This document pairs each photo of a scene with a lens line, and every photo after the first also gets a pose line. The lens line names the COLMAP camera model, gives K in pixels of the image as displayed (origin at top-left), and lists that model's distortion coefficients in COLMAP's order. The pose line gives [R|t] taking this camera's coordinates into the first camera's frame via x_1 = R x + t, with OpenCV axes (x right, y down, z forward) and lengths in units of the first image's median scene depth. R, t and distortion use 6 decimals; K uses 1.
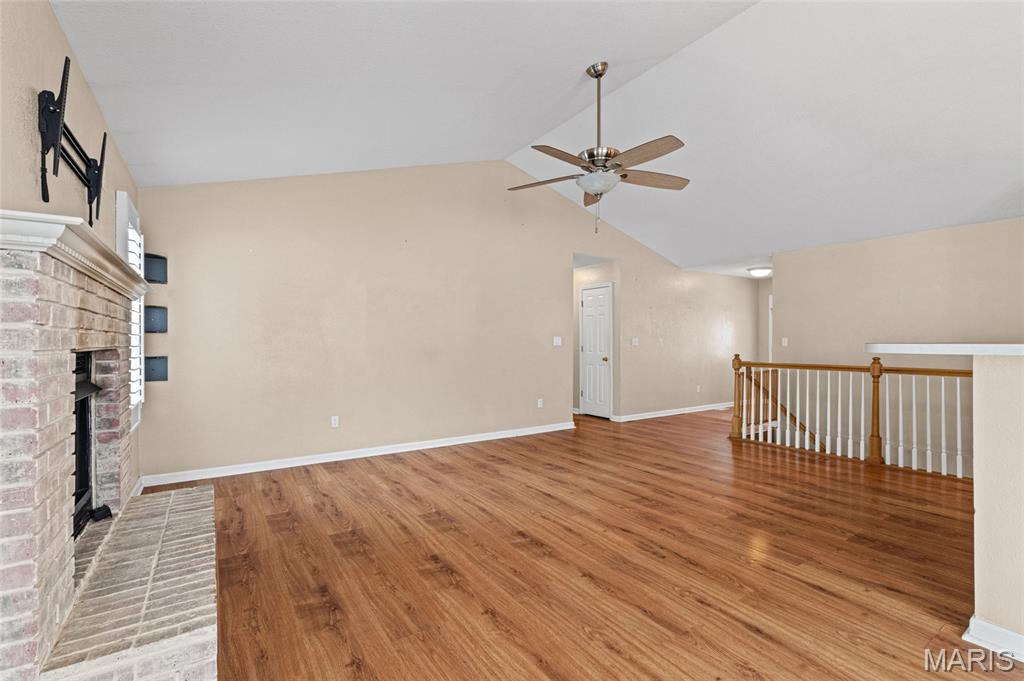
lens RADIAL K [[459.9, 0, 512.5], [0, 459.9, 338.2], [0, 0, 1]] dist [-0.005647, -0.000413]
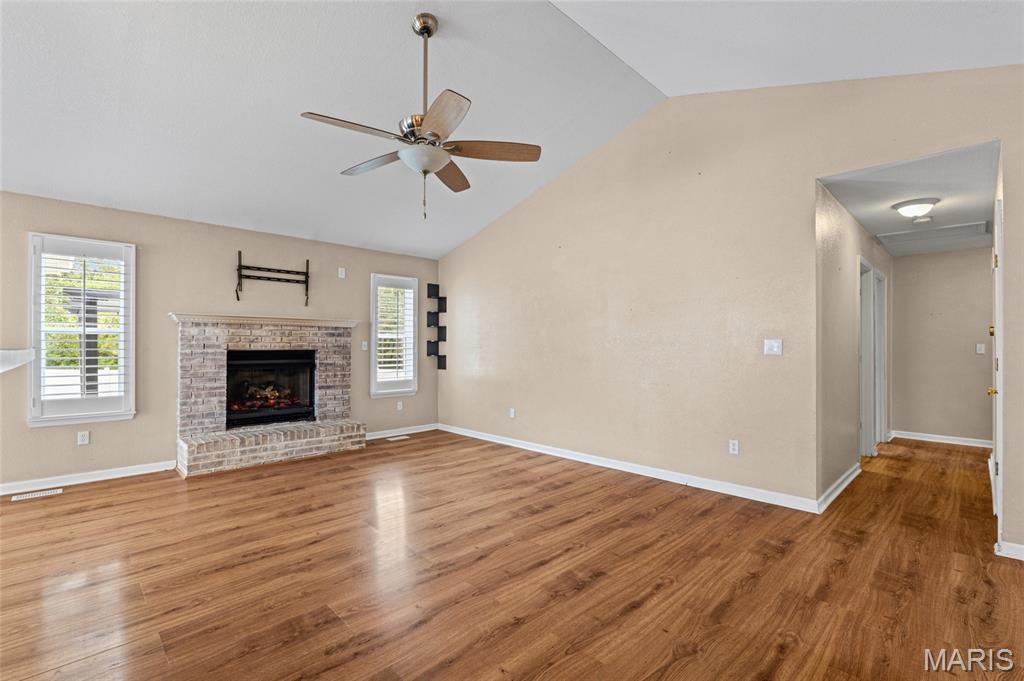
lens RADIAL K [[459.9, 0, 511.9], [0, 459.9, 313.5], [0, 0, 1]] dist [-0.005647, -0.000413]
pose [[0.184852, -0.070437, -0.980239, 1.010510], [0.007844, 0.997502, -0.070198, 0.005326], [0.982735, 0.005287, 0.184943, 0.946903]]
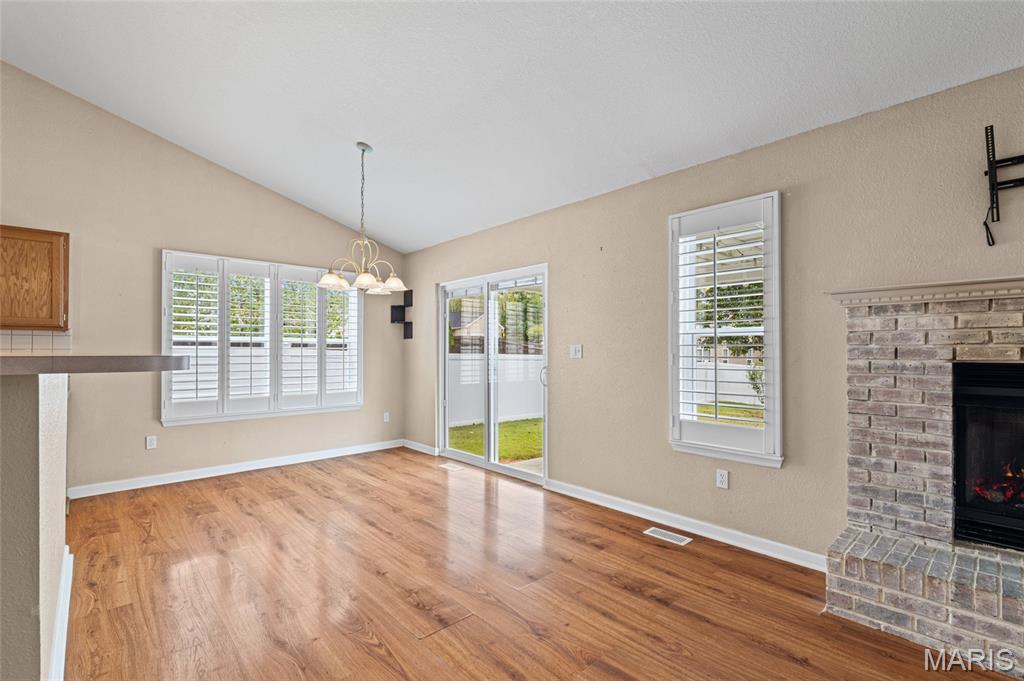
lens RADIAL K [[459.9, 0, 511.8], [0, 459.9, 354.0], [0, 0, 1]] dist [-0.005647, -0.000413]
pose [[-0.987417, -0.002978, -0.158111, 0.218313], [-0.002381, 0.999989, -0.003965, 0.004719], [0.158121, -0.003539, -0.987413, 0.872036]]
